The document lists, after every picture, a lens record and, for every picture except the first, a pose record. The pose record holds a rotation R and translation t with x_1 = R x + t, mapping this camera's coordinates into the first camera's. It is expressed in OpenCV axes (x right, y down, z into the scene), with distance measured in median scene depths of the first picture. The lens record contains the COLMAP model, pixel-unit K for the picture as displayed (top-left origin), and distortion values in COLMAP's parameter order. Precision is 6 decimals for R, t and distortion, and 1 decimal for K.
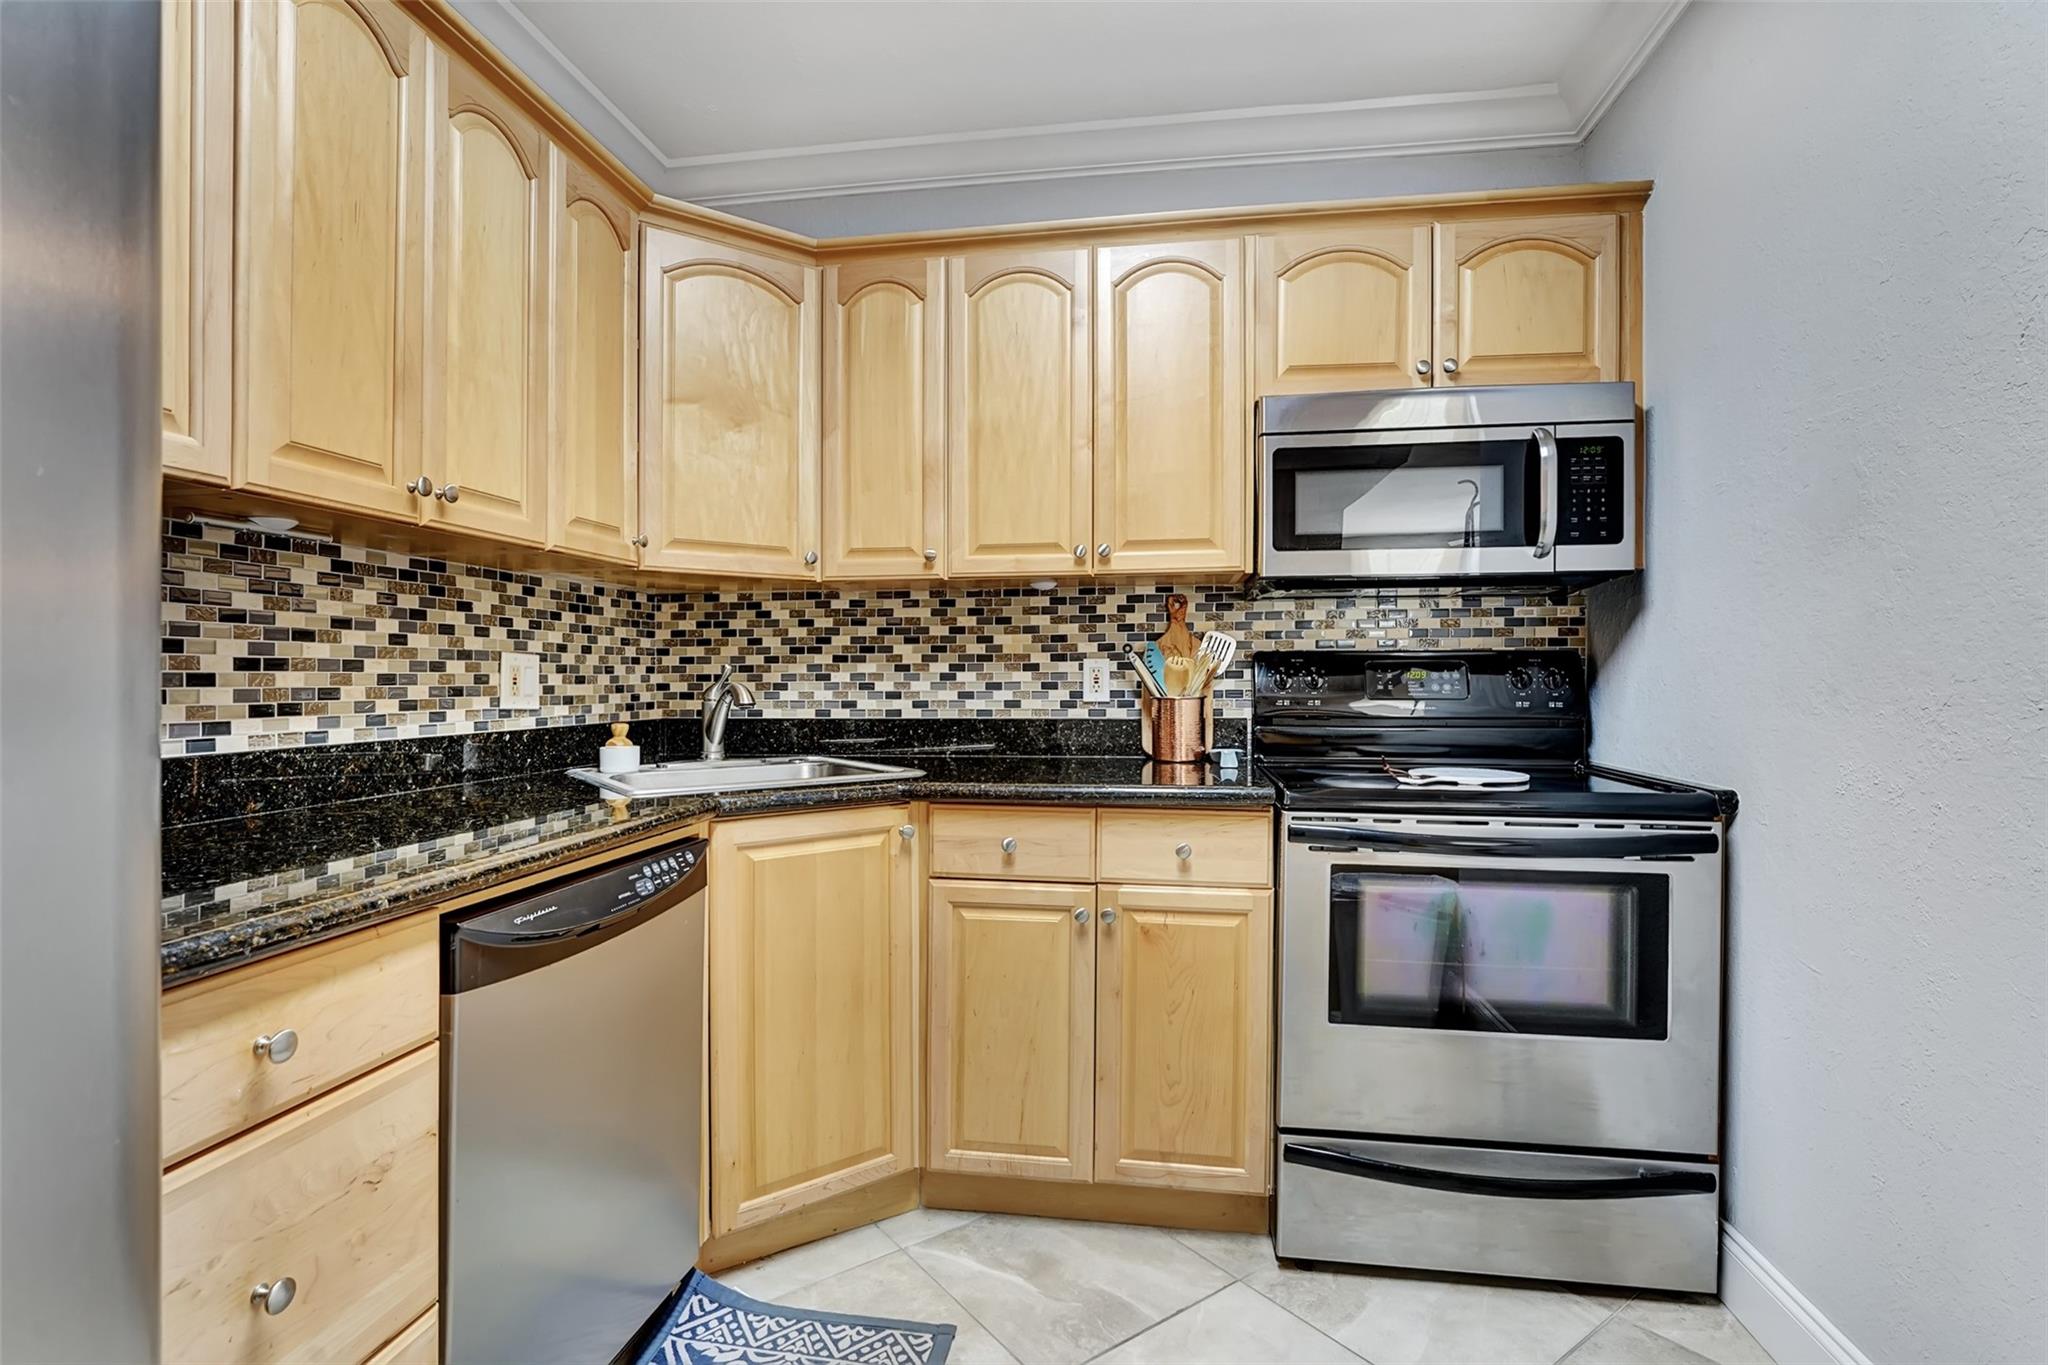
lens RADIAL K [[946.1, 0, 1011.2], [0, 946.1, 700.4], [0, 0, 1]] dist [-0.023438, 0.003905]
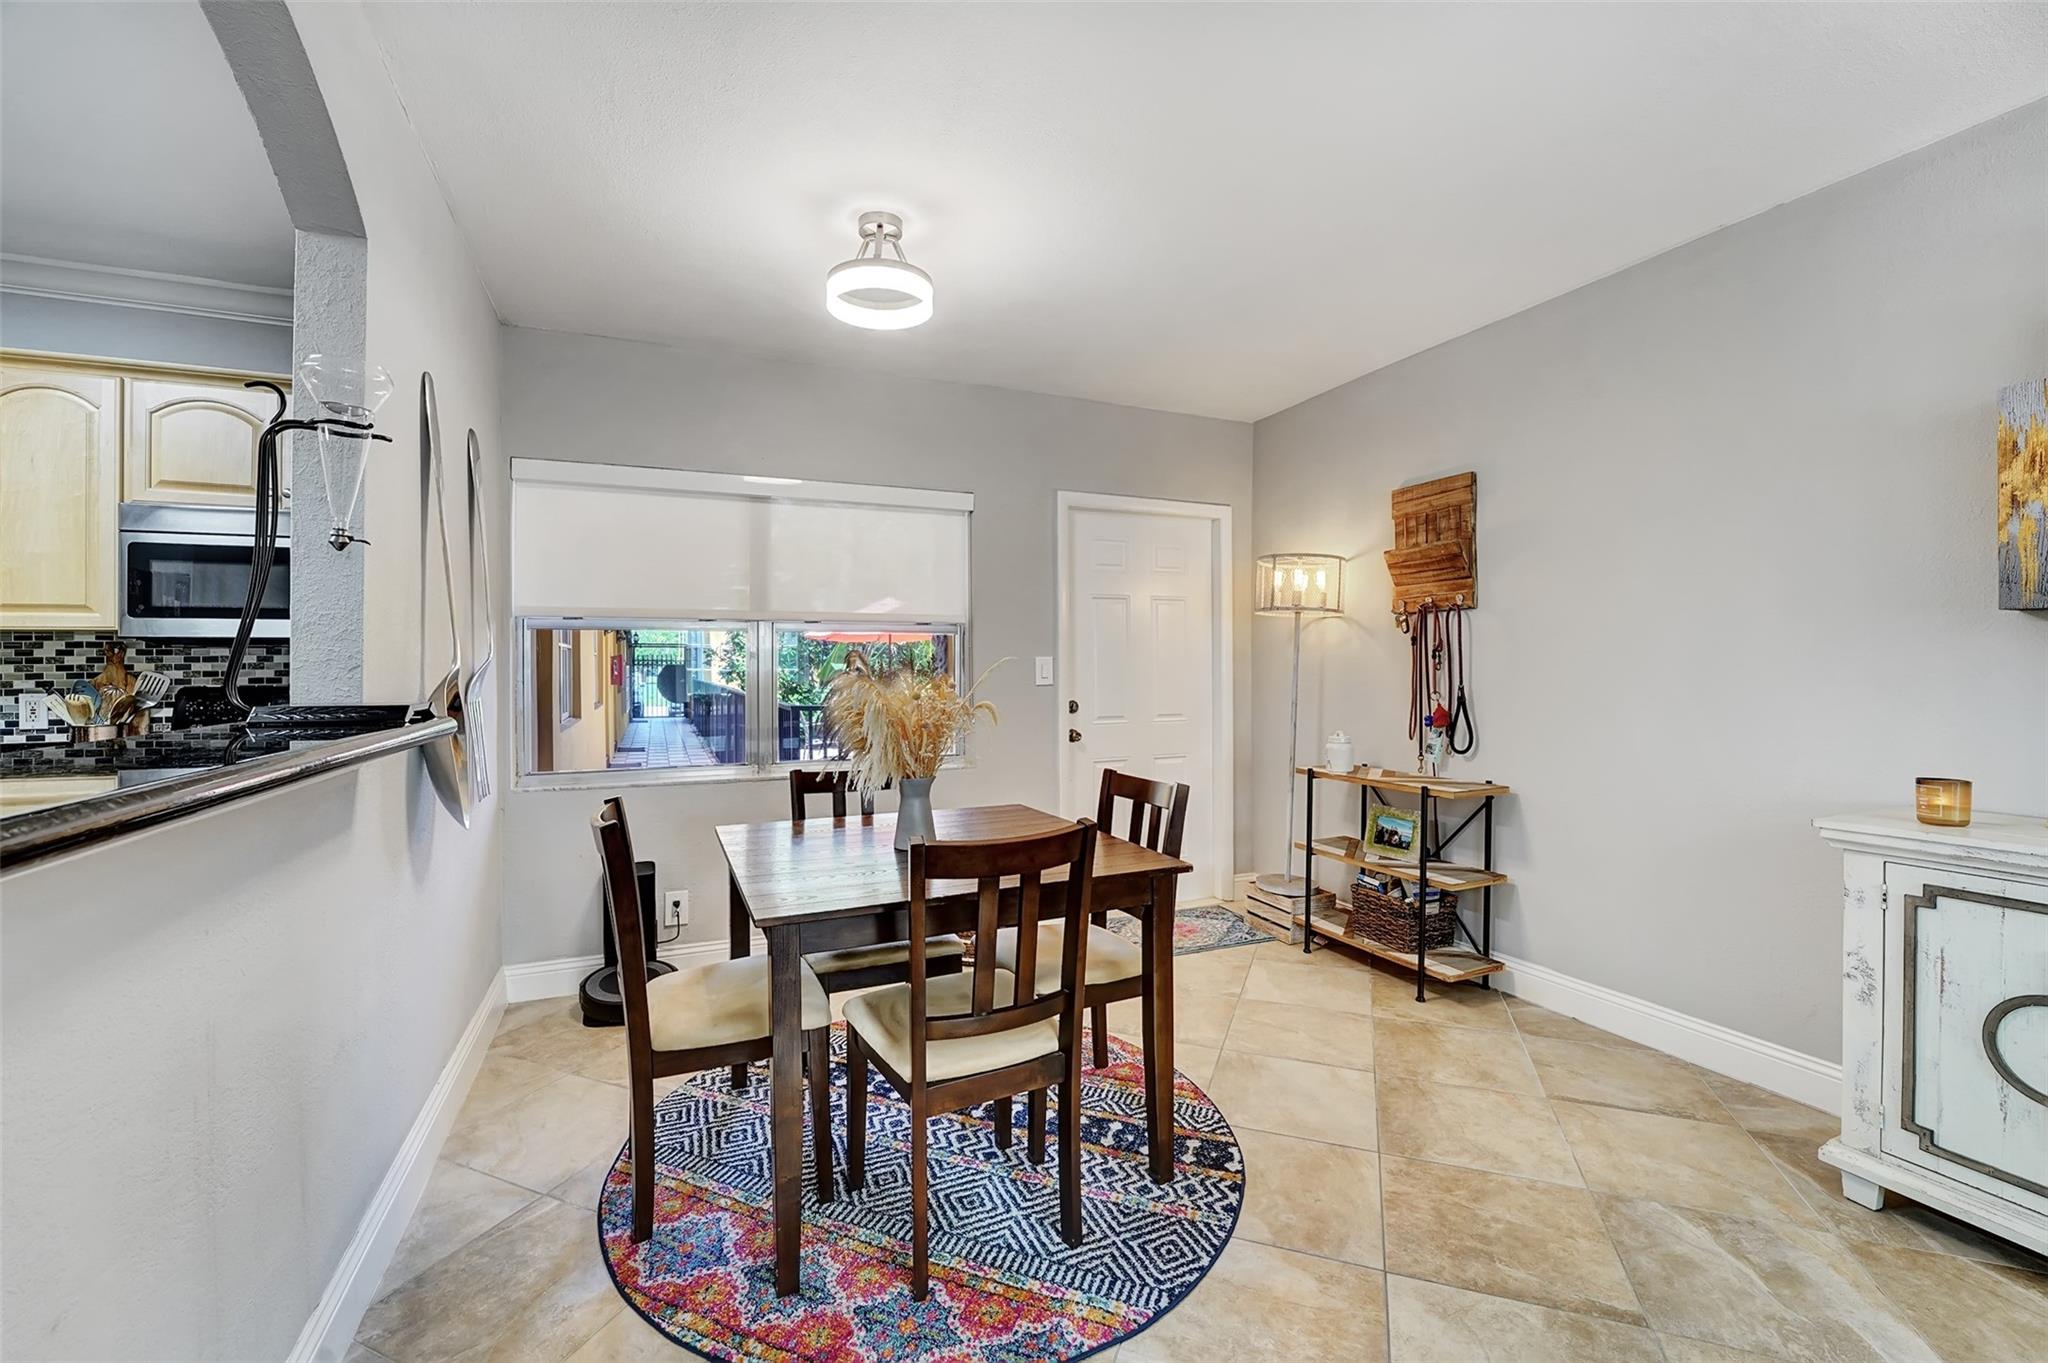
lens RADIAL K [[845.2, 0, 1003.0], [0, 845.2, 667.5], [0, 0, 1]] dist [-0.029979, 0.004088]
pose [[0.853028, -0.002675, 0.521858, 0.708571], [0.018074, 0.999538, -0.024420, -0.034880], [-0.521552, 0.030264, 0.852683, -0.629631]]
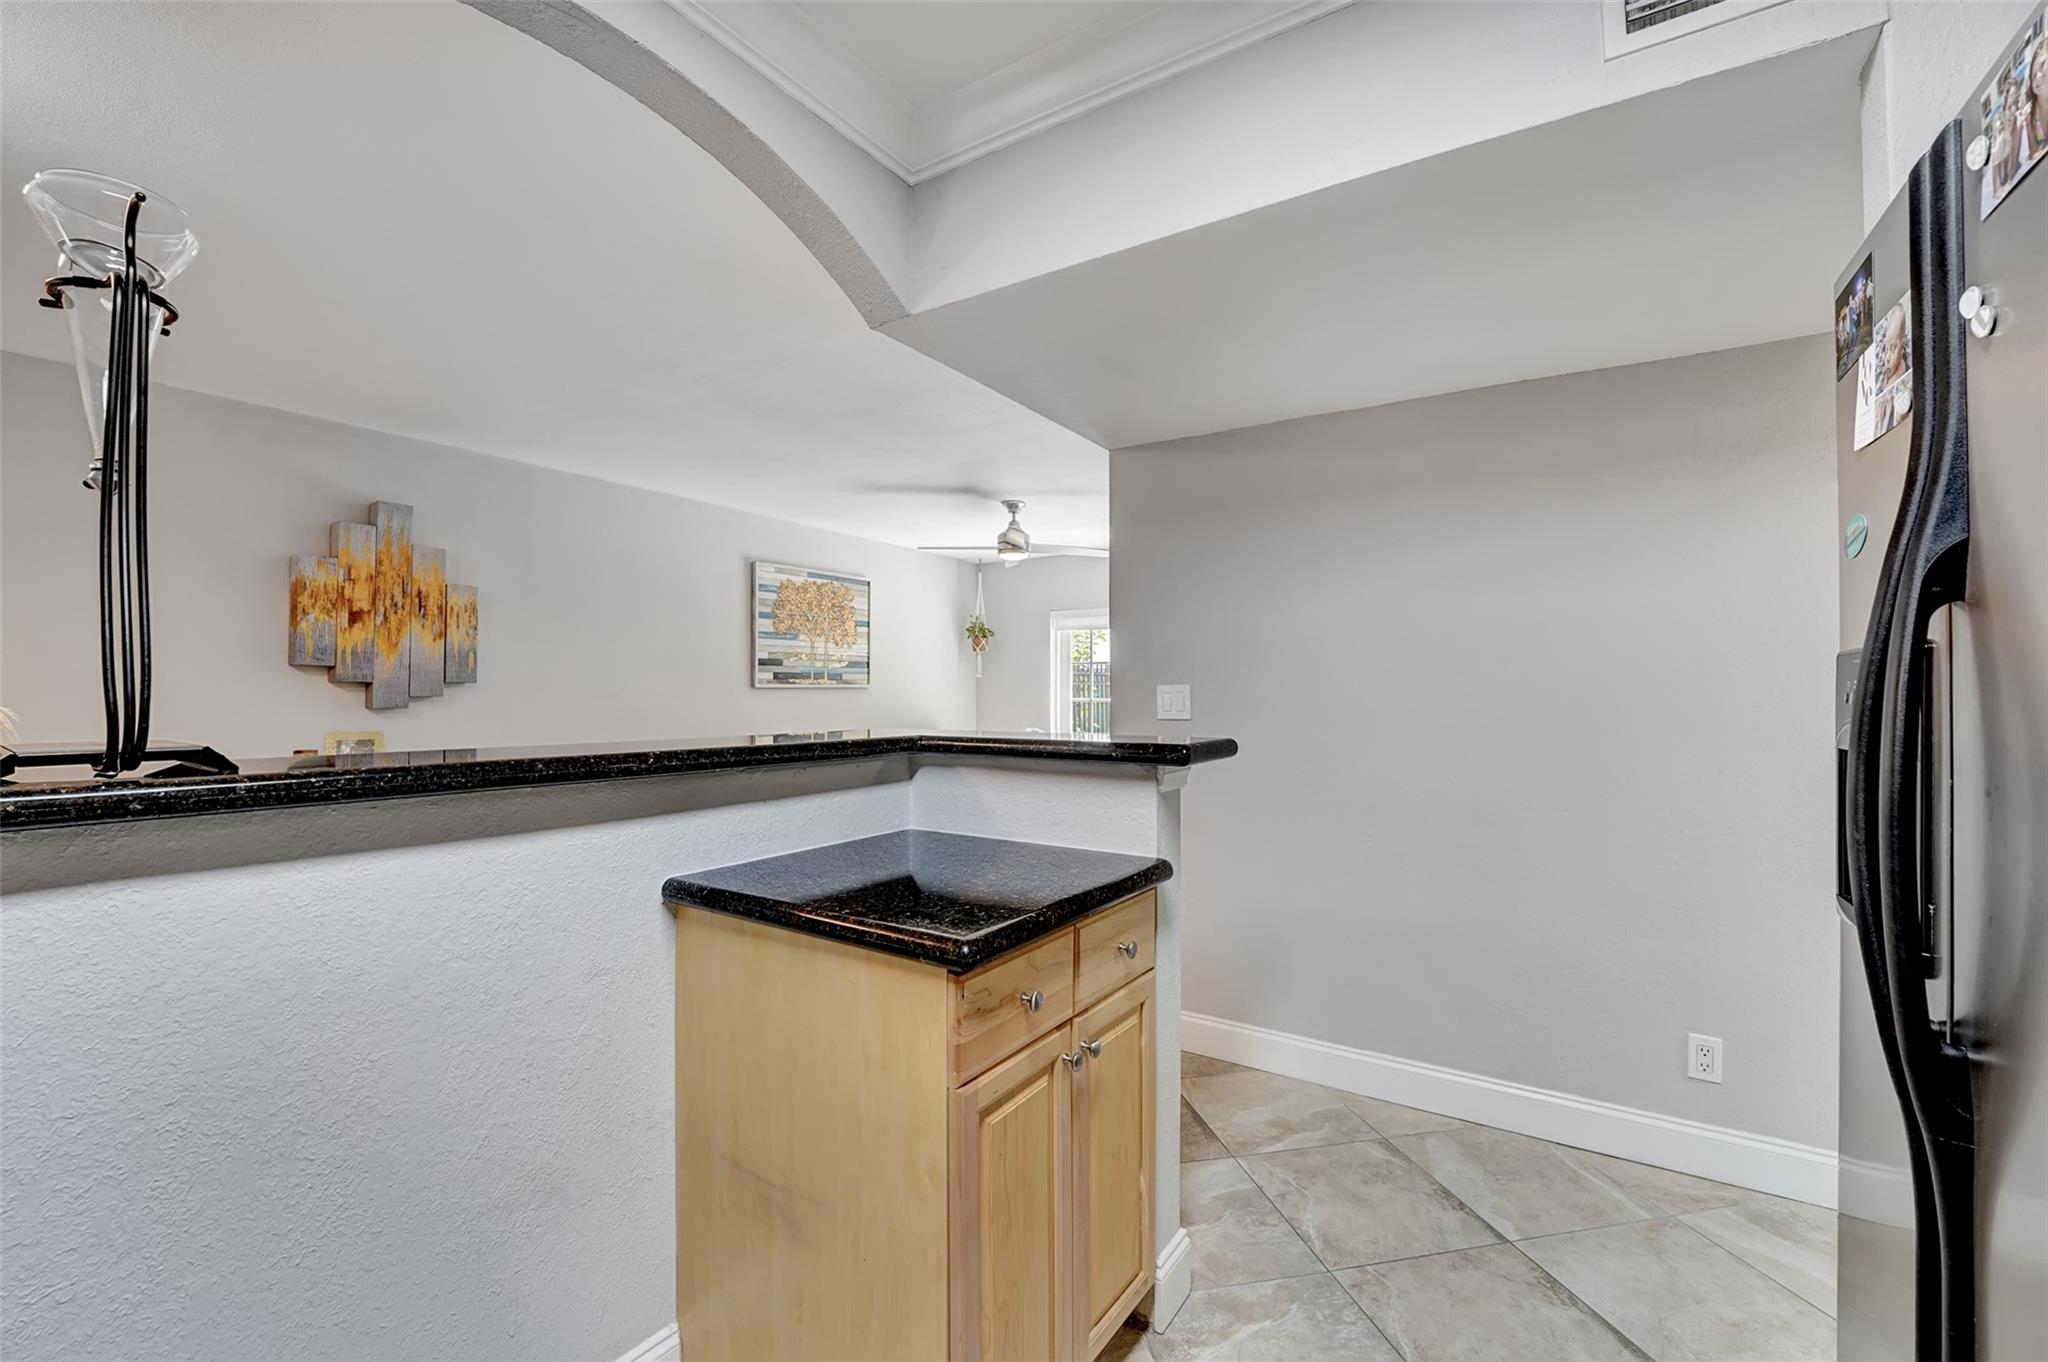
lens RADIAL K [[845.2, 0, 1011.9], [0, 845.2, 676.0], [0, 0, 1]] dist [-0.029979, 0.004088]
pose [[-0.910269, 0.006678, 0.413964, -0.048798], [0.010233, 0.999927, 0.006371, -0.072397], [-0.413891, 0.010036, -0.910271, 0.527827]]
